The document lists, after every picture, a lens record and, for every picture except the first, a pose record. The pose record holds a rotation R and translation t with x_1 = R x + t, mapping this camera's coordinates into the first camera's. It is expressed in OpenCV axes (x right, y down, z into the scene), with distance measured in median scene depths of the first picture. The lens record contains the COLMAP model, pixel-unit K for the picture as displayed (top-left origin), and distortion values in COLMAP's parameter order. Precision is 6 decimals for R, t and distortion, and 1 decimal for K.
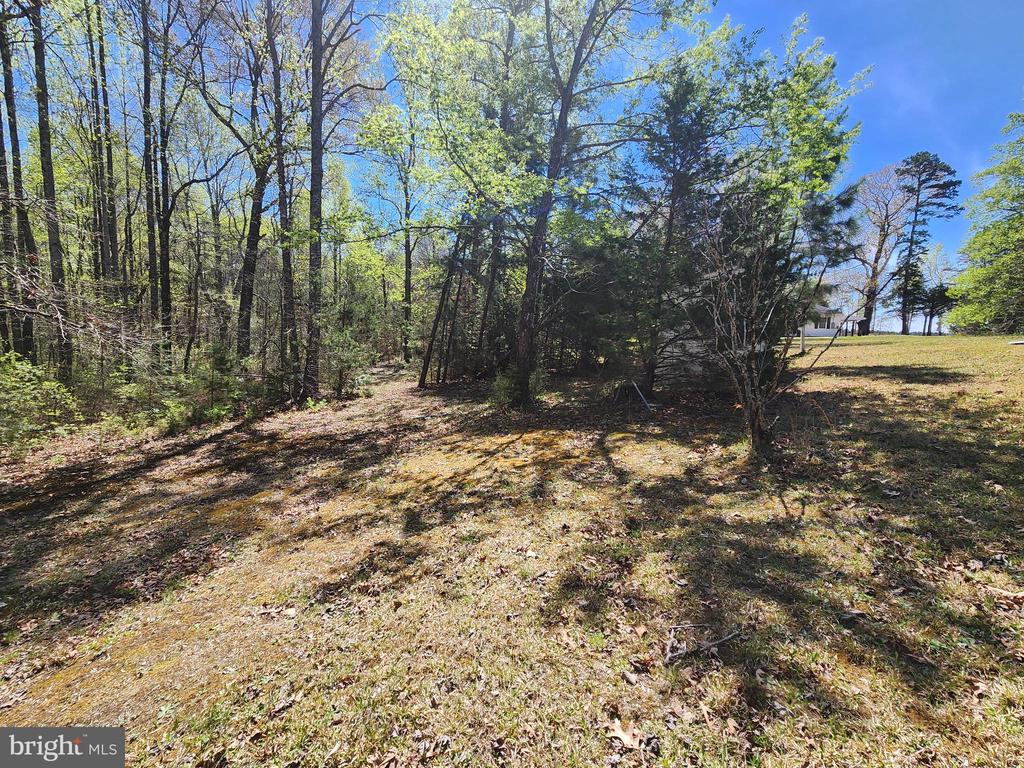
lens RADIAL K [[456.8, 0, 514.9], [0, 456.8, 386.4], [0, 0, 1]] dist [-0.004031, -0.000221]
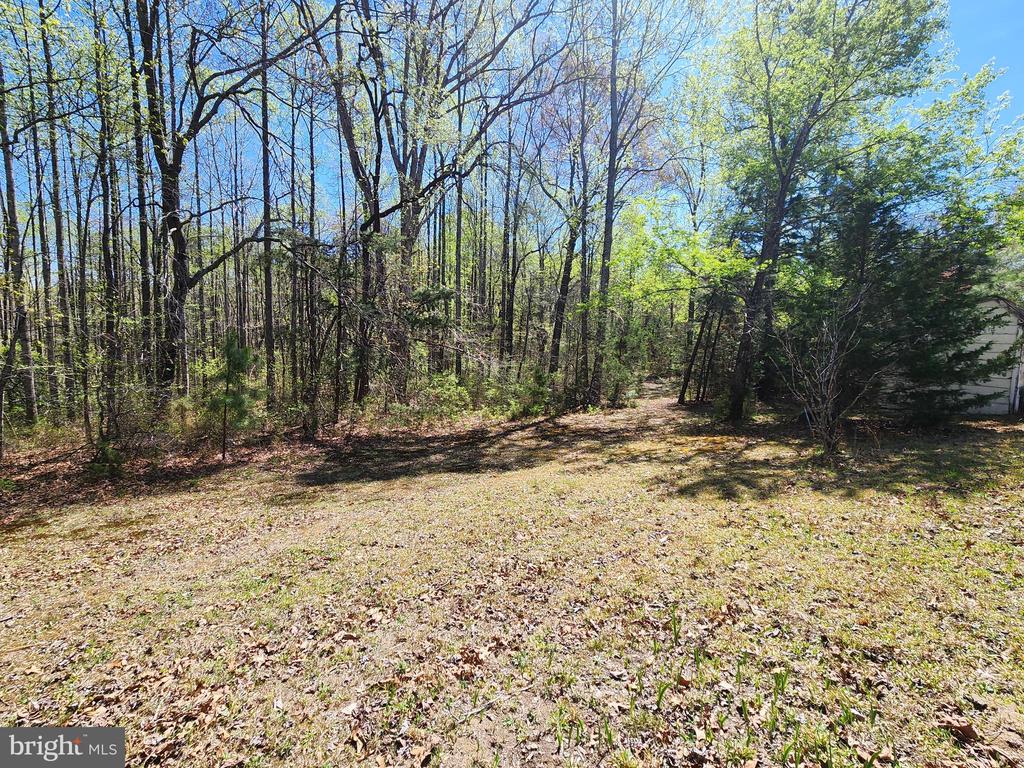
lens RADIAL K [[456.8, 0, 514.9], [0, 456.8, 386.4], [0, 0, 1]] dist [-0.004031, -0.000221]
pose [[0.813208, 0.046644, -0.580101, 0.193312], [-0.064136, 0.997894, -0.009671, -0.004030], [0.578428, 0.045070, 0.814487, -0.321700]]
